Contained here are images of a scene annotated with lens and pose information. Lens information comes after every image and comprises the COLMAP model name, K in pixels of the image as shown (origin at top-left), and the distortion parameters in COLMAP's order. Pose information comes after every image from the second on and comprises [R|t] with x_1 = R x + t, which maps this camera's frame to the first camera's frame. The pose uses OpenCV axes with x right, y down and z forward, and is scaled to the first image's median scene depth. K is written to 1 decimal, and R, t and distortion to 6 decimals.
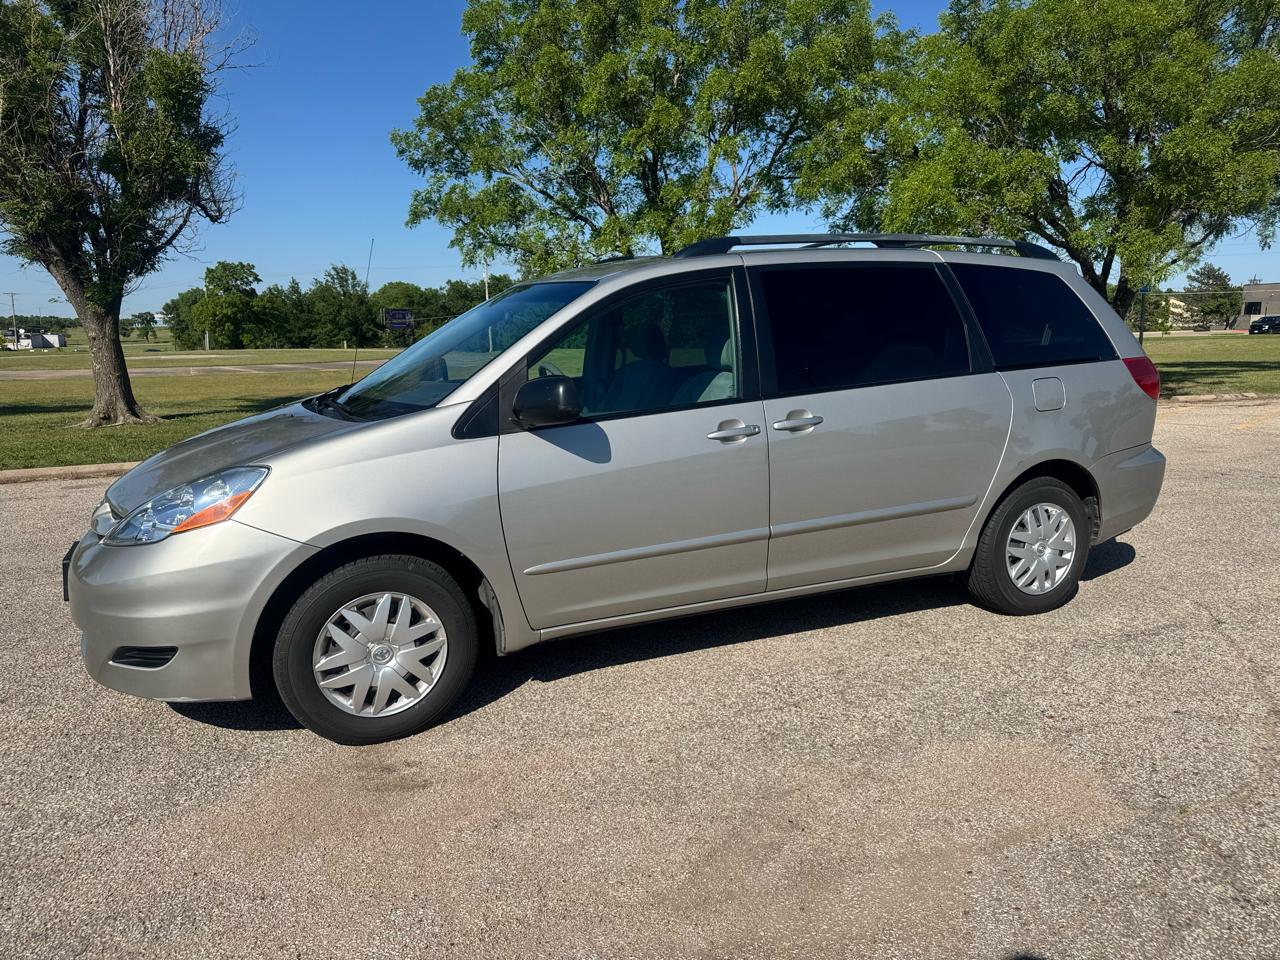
lens RADIAL K [[896.4, 0, 639.5], [0, 896.4, 485.6], [0, 0, 1]] dist [0.019867, -0.025664]
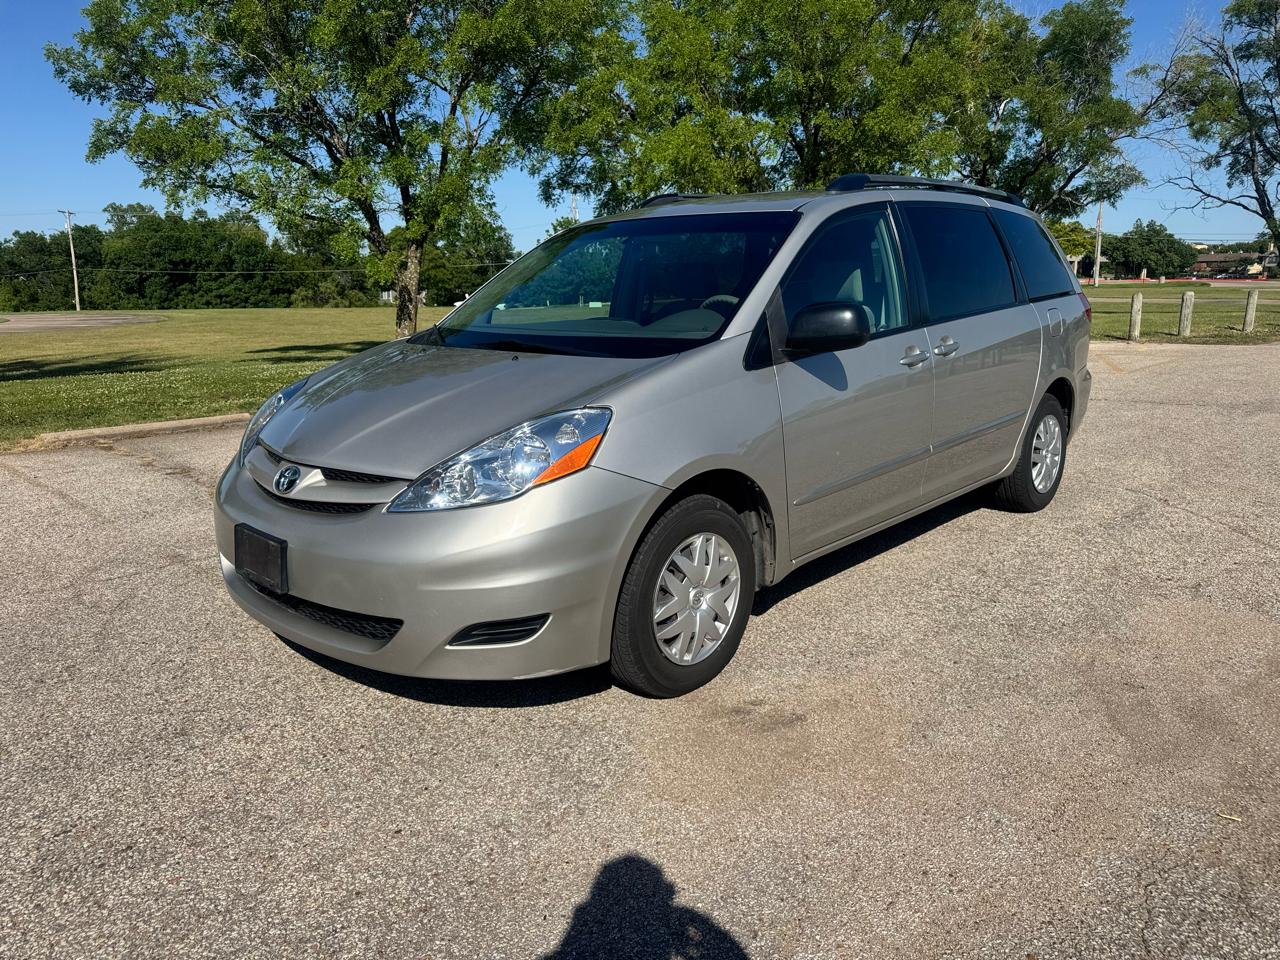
lens RADIAL K [[896.4, 0, 636.6], [0, 896.4, 480.2], [0, 0, 1]] dist [0.019867, -0.025664]
pose [[0.924712, -0.081719, 0.371793, -0.127172], [0.068791, 0.996479, 0.047928, 0.002365], [-0.374400, -0.018744, 0.927078, 0.026830]]
